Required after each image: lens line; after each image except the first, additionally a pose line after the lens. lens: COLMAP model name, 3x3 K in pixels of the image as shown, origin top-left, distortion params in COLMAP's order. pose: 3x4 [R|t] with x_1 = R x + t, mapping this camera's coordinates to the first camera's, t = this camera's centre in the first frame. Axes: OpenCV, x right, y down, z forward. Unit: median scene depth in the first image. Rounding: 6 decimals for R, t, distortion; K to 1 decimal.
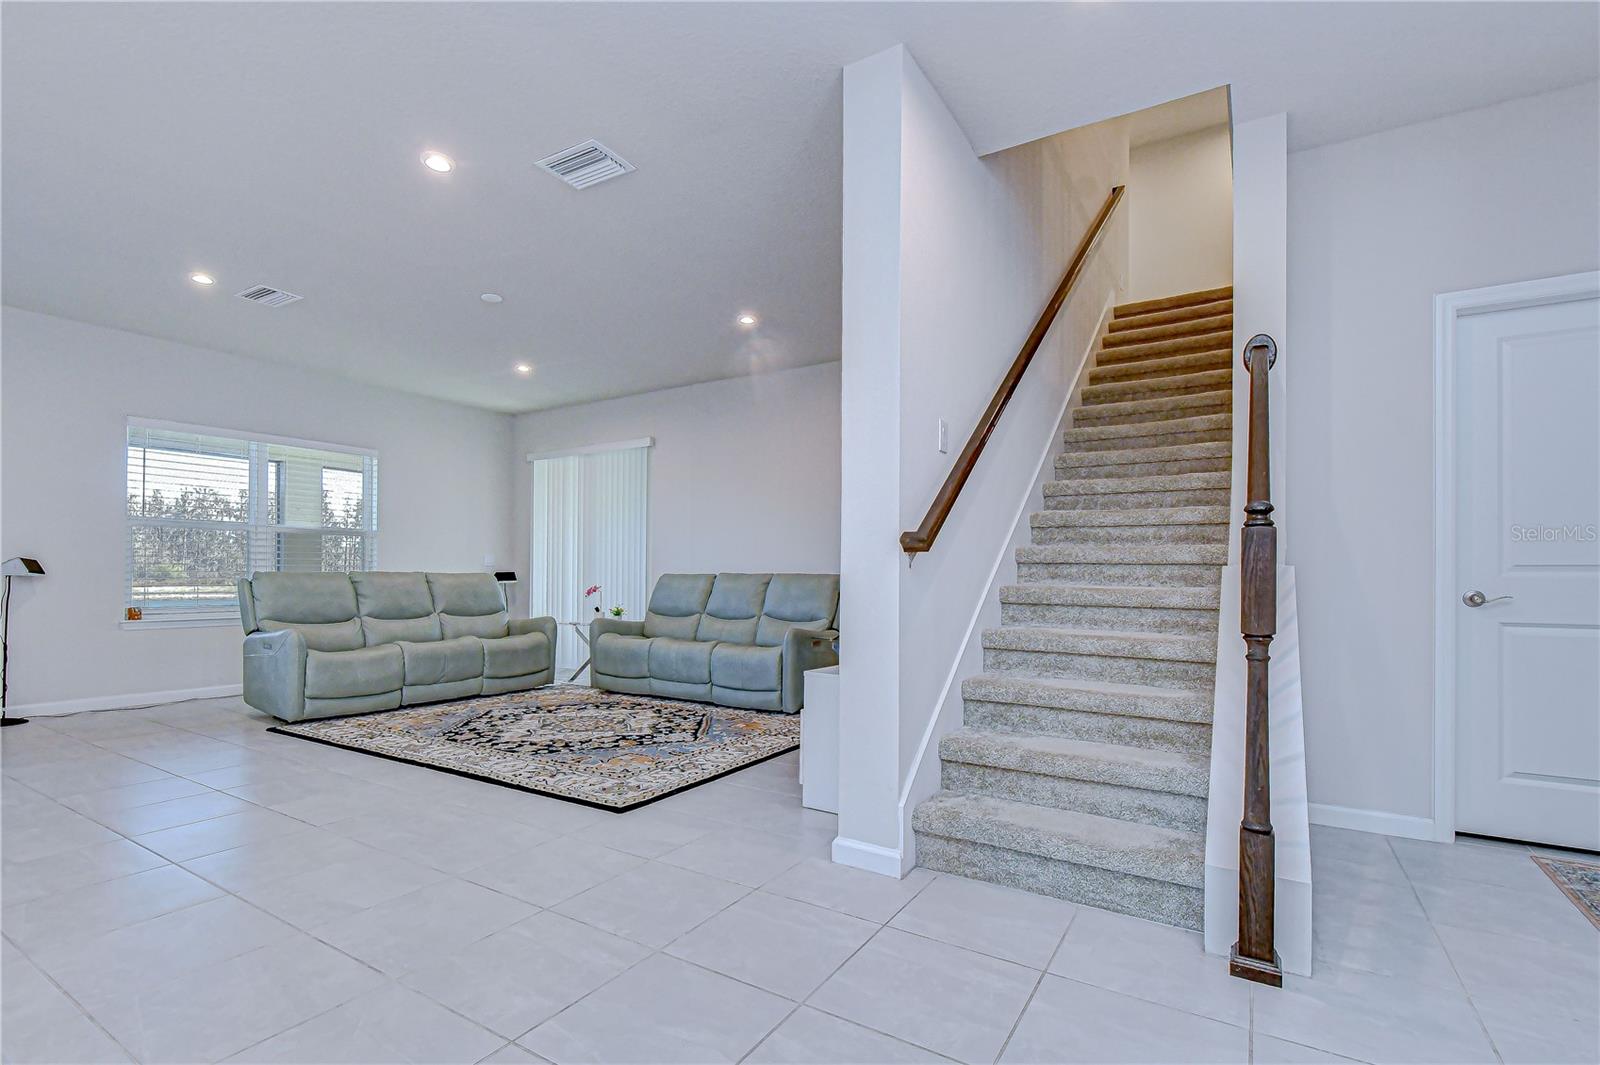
lens RADIAL K [[724.8, 0, 821.7], [0, 724.8, 565.5], [0, 0, 1]] dist [0.023103, -0.018446]
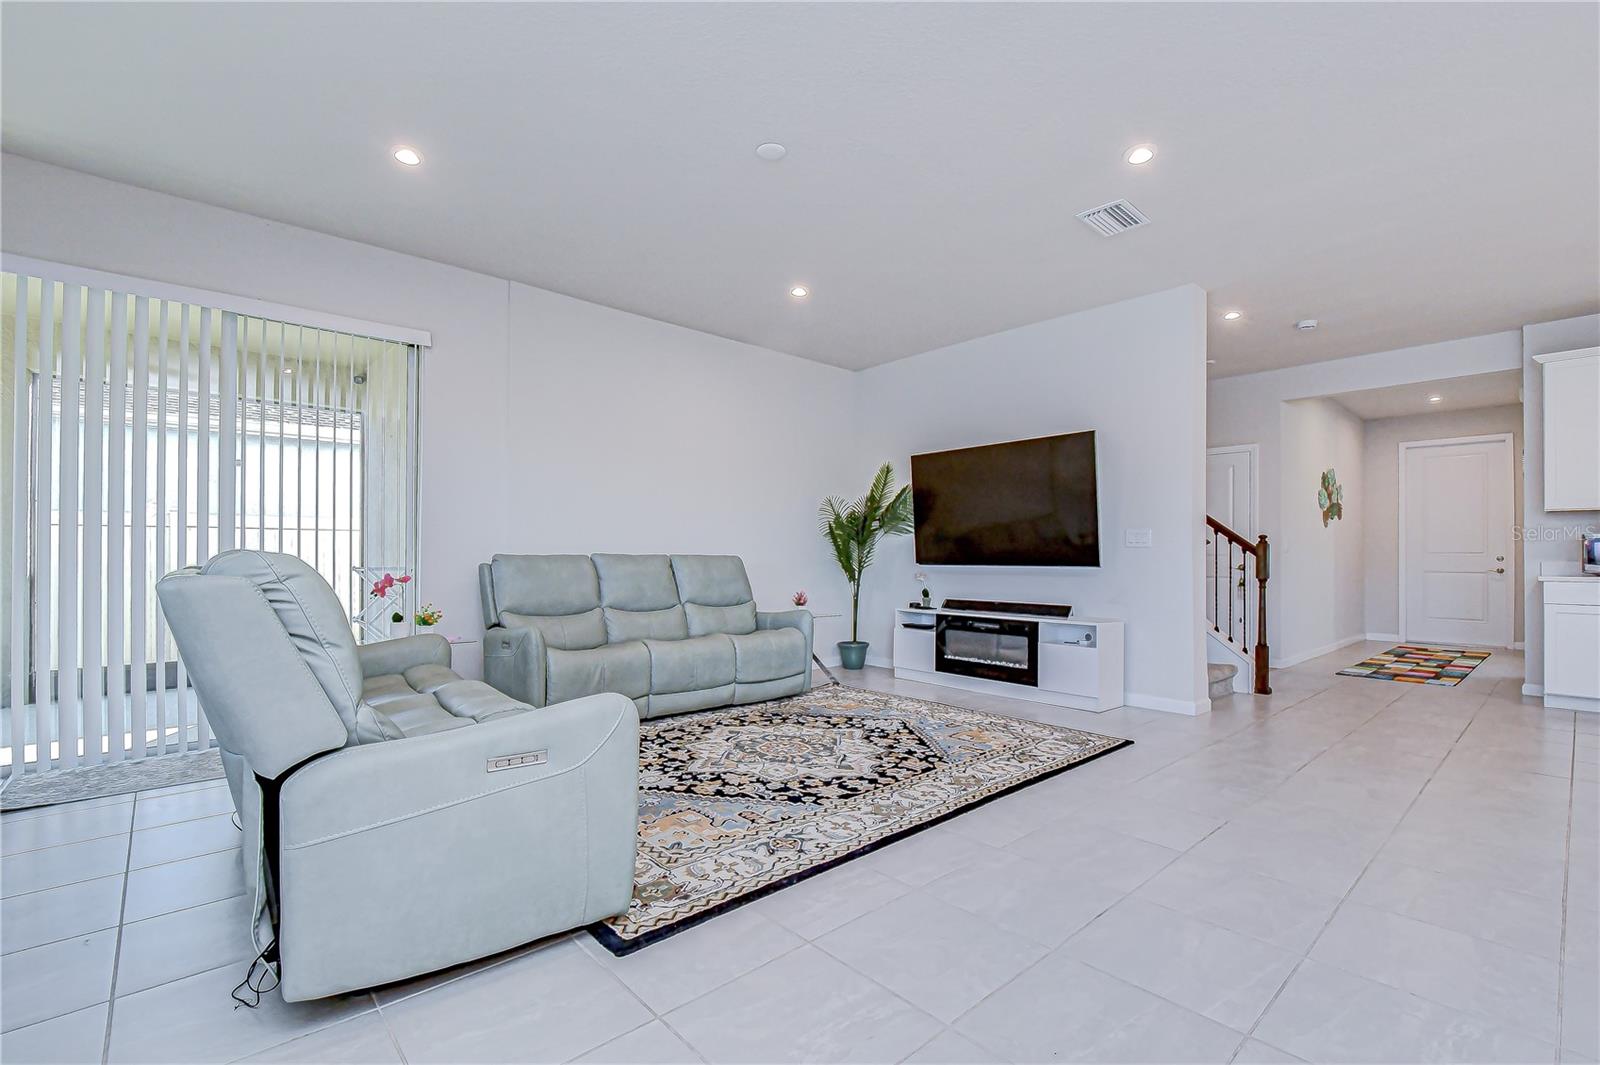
lens RADIAL K [[724.8, 0, 821.7], [0, 724.8, 565.5], [0, 0, 1]] dist [0.023103, -0.018446]
pose [[0.271868, -0.014533, 0.962225, -1.430491], [-0.016302, 0.999673, 0.019705, 0.007253], [-0.962196, -0.021043, 0.271542, 1.017615]]
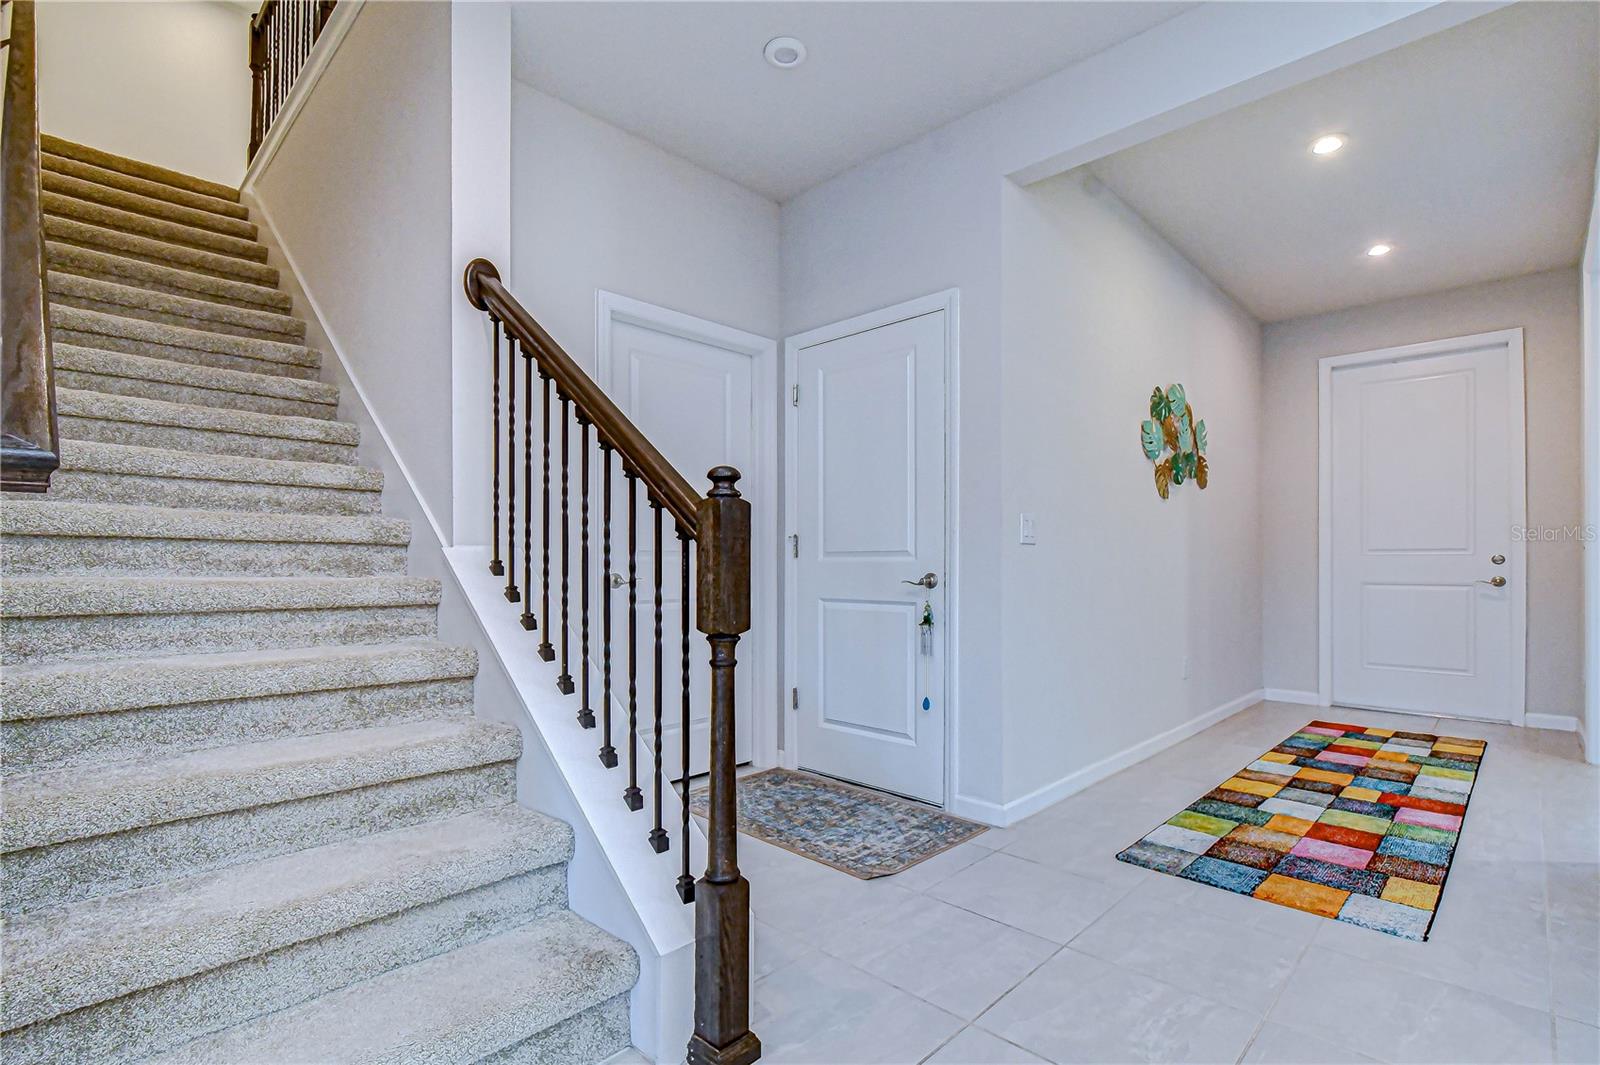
lens RADIAL K [[724.8, 0, 821.7], [0, 724.8, 565.5], [0, 0, 1]] dist [0.023103, -0.018446]
pose [[0.242103, -0.008822, 0.970210, -0.074676], [-0.011776, 0.999858, 0.012031, 0.005359], [-0.970179, -0.014338, 0.241965, 0.378053]]
